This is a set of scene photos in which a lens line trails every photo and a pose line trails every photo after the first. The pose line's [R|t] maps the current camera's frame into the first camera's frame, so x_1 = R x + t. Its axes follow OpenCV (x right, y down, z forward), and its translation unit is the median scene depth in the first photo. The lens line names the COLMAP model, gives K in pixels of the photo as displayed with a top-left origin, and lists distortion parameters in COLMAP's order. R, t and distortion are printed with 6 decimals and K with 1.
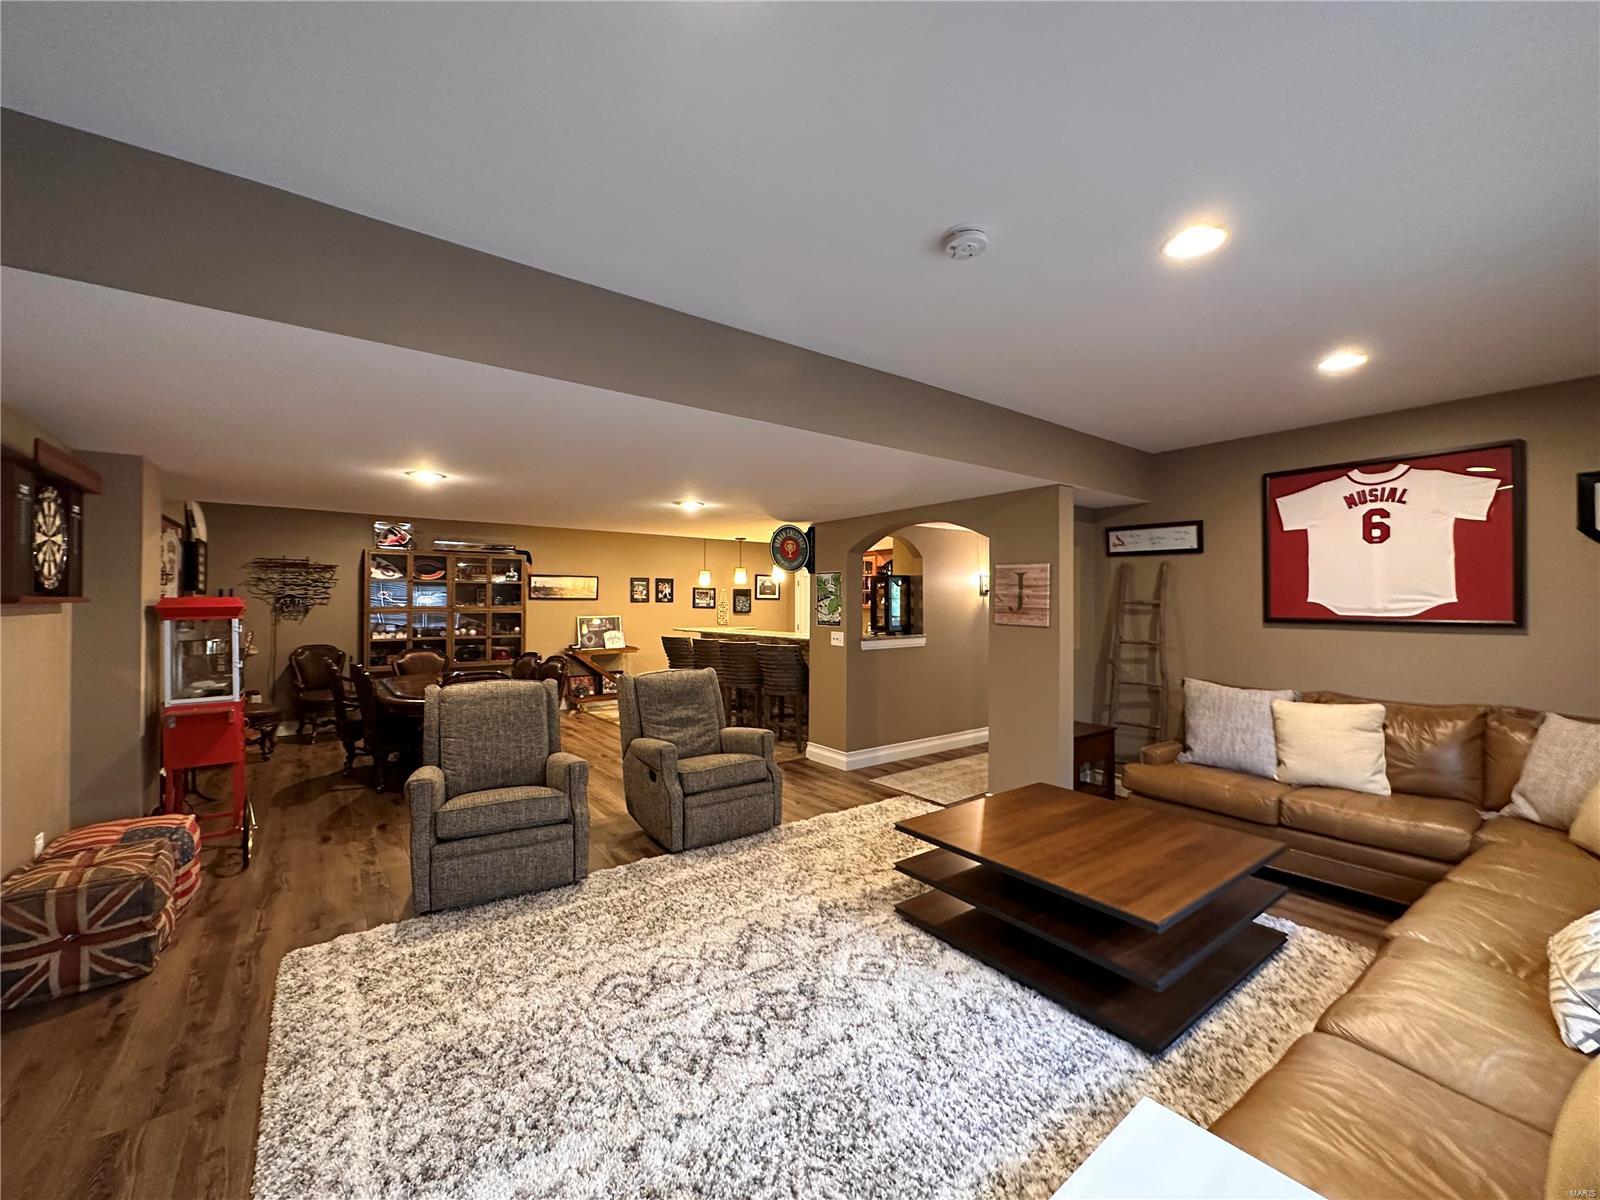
lens RADIAL K [[638.5, 0, 796.5], [0, 638.5, 594.7], [0, 0, 1]] dist [-0.003416, -0.000001]
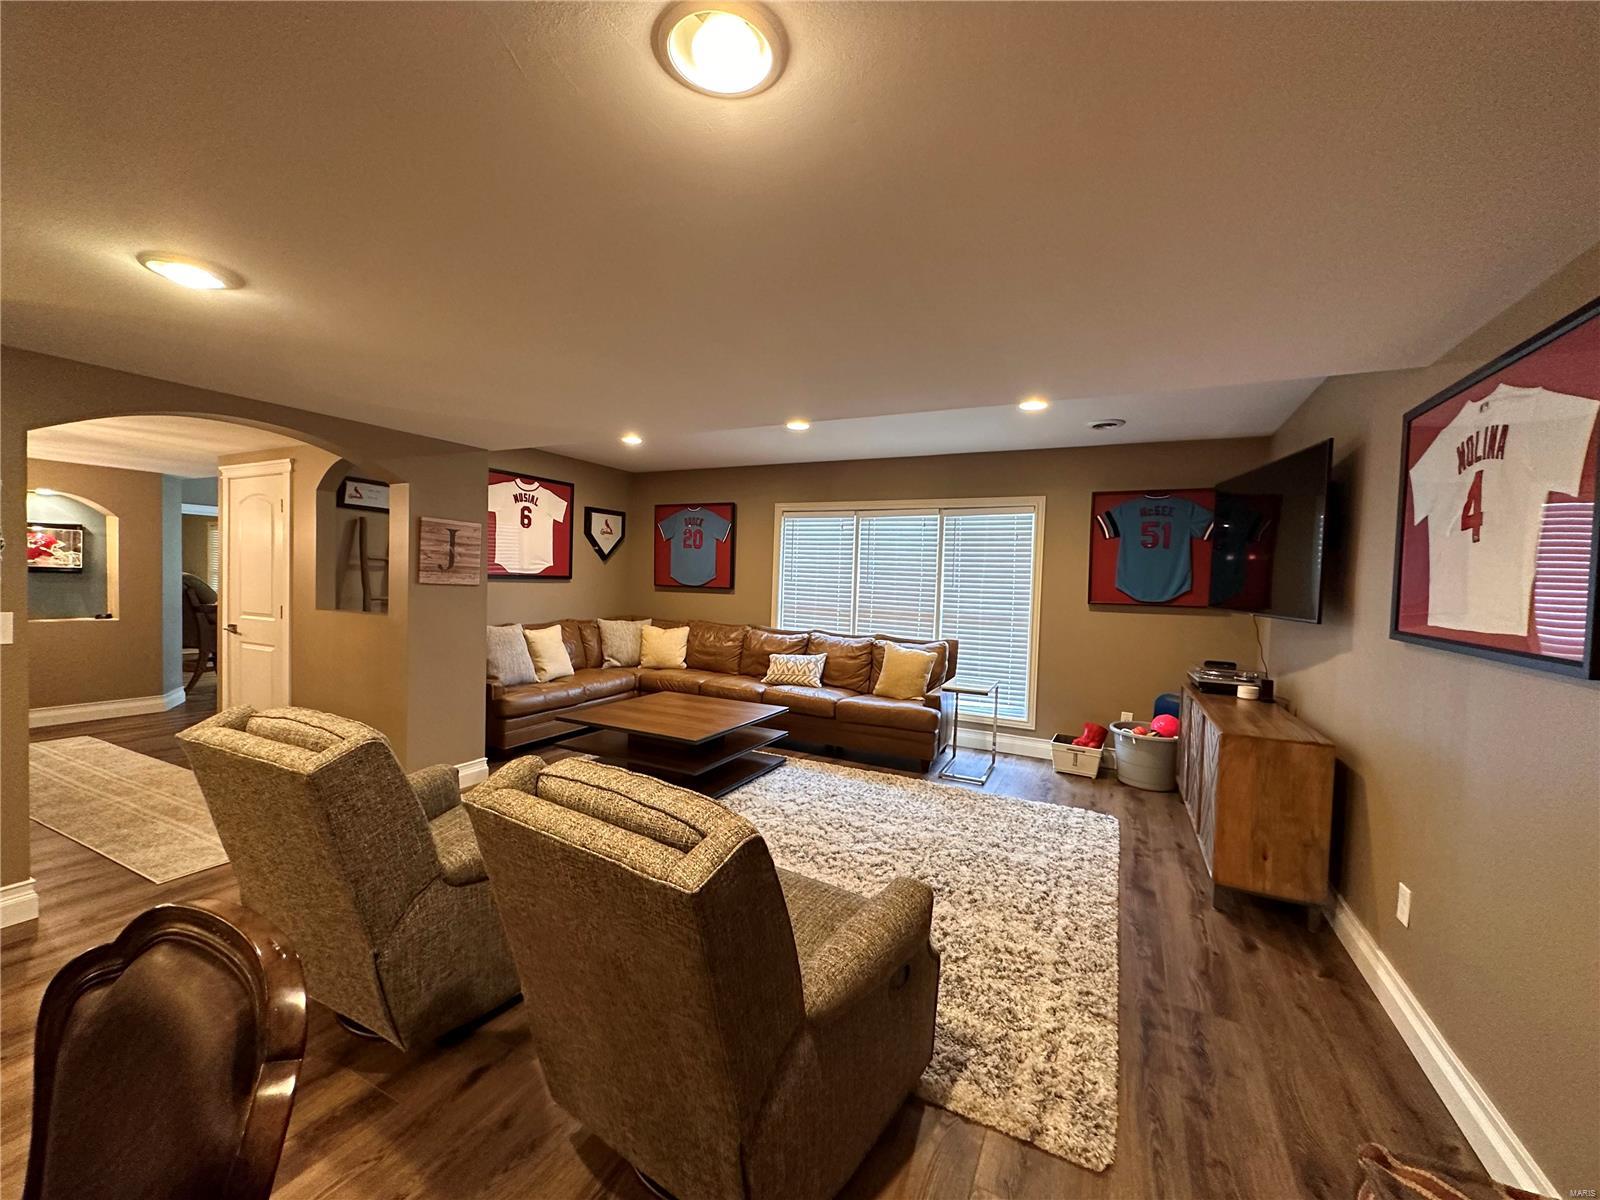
lens RADIAL K [[638.5, 0, 799.3], [0, 638.5, 603.3], [0, 0, 1]] dist [-0.003416, -0.000001]
pose [[-0.448364, -0.051289, 0.892378, -0.832958], [-0.044106, 0.998406, 0.035222, 0.022078], [-0.892762, -0.023567, -0.449911, 1.087899]]
